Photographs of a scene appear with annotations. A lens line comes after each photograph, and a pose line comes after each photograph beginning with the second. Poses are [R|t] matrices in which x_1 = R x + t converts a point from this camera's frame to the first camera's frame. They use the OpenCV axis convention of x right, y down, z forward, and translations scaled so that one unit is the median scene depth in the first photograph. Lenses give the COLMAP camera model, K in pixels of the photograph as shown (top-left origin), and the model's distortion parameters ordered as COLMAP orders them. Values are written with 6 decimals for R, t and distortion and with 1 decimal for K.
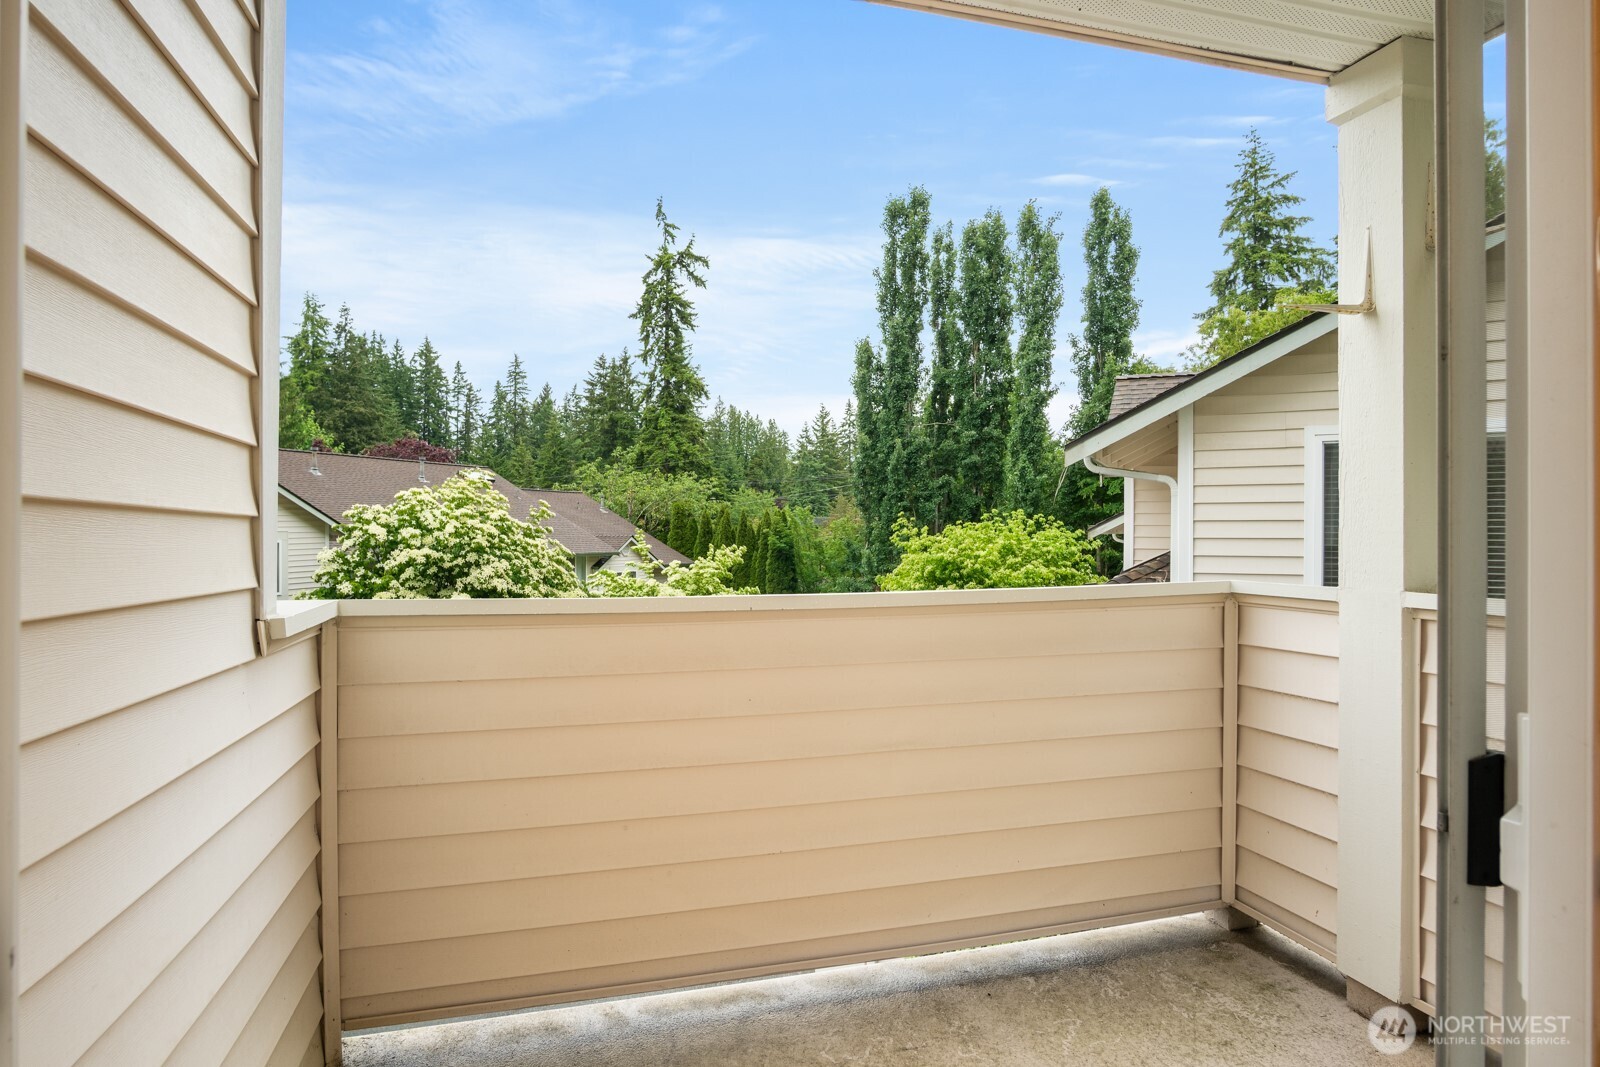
lens RADIAL K [[862.3, 0, 797.7], [0, 862.3, 538.8], [0, 0, 1]] dist [-0.007164, -0.000506]
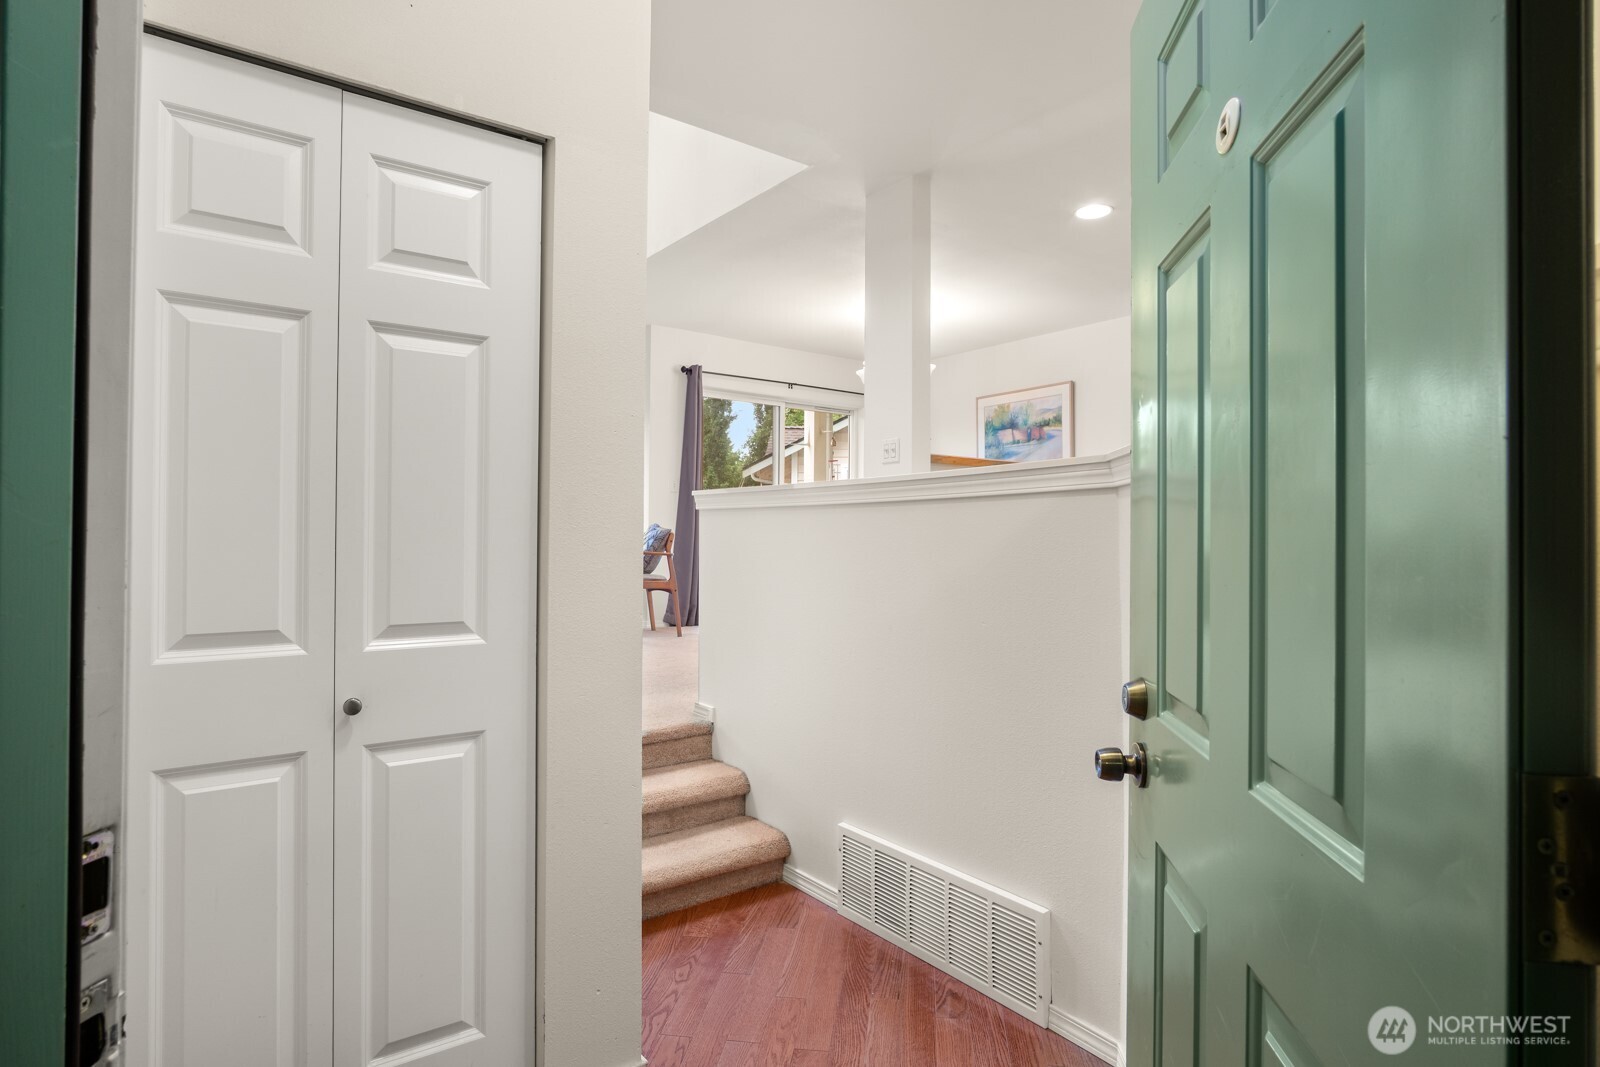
lens RADIAL K [[862.3, 0, 804.0], [0, 862.3, 536.5], [0, 0, 1]] dist [-0.007164, -0.000506]
pose [[0.932405, 0.000034, 0.361415, -0.063731], [0.003644, 0.999948, -0.009493, 0.016035], [-0.361397, 0.010169, 0.932357, -0.211633]]
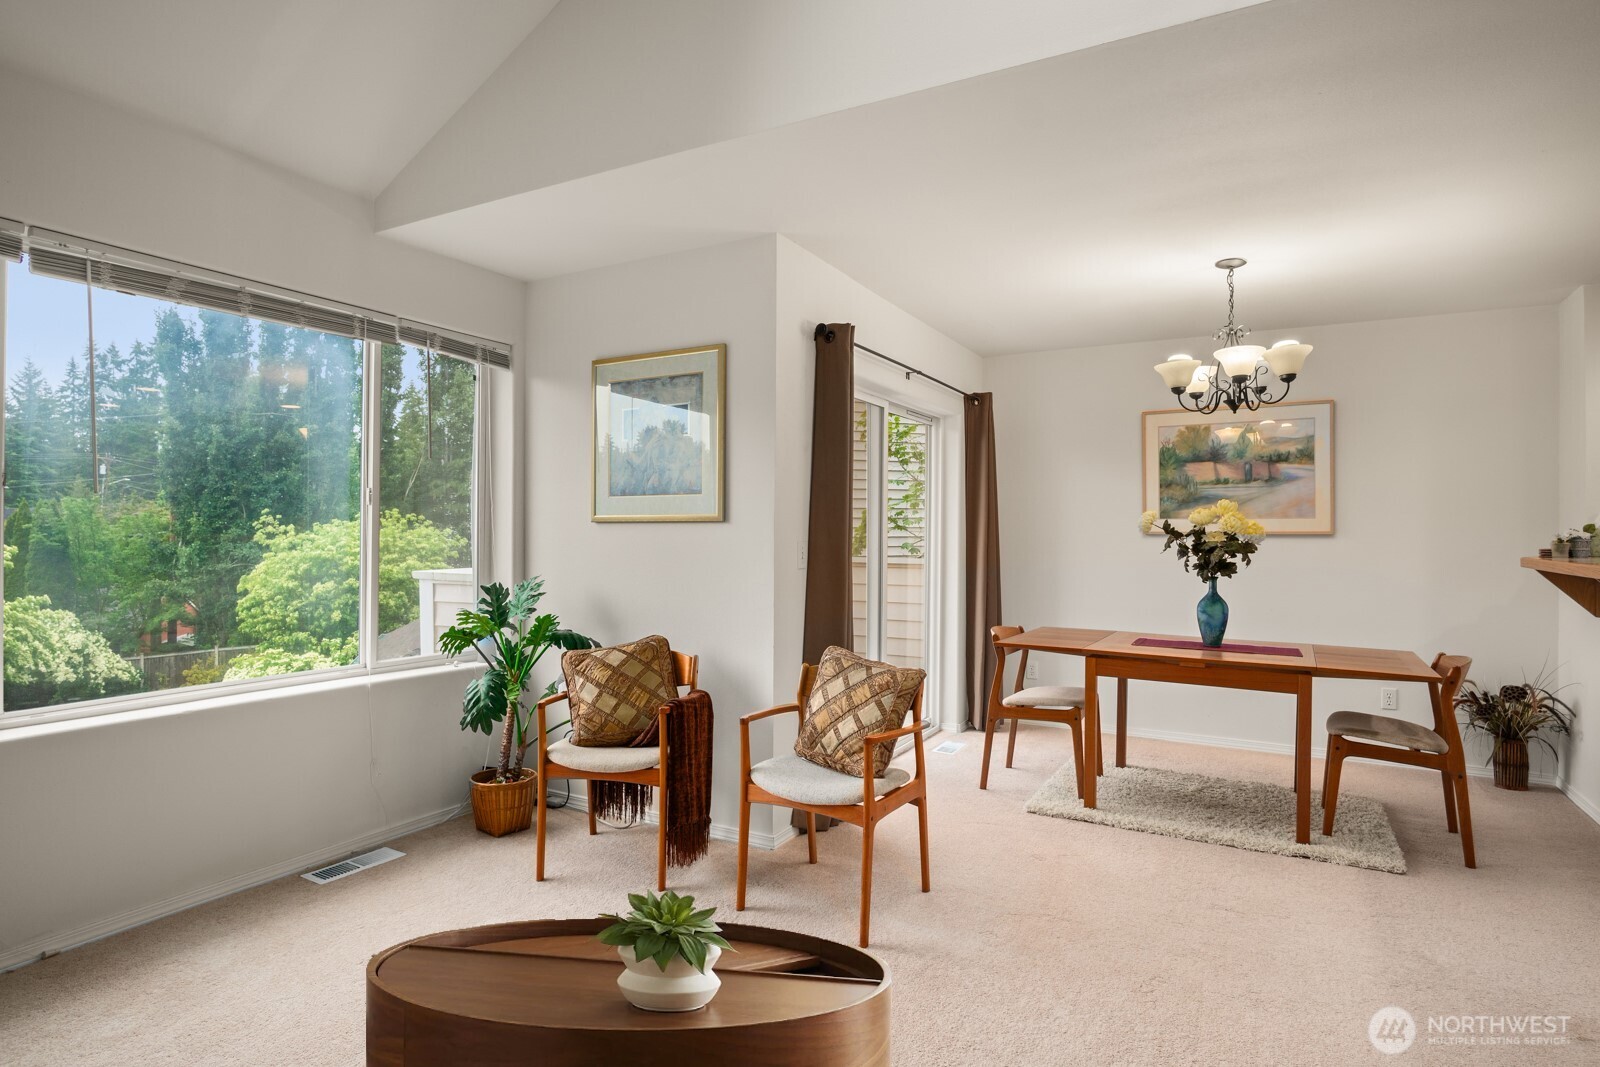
lens RADIAL K [[862.3, 0, 791.2], [0, 862.3, 531.9], [0, 0, 1]] dist [-0.007164, -0.000506]
pose [[0.717223, 0.000657, 0.696843, -0.095240], [0.001826, 0.999994, -0.002823, -0.001261], [-0.696841, 0.003297, 0.717218, -0.078687]]
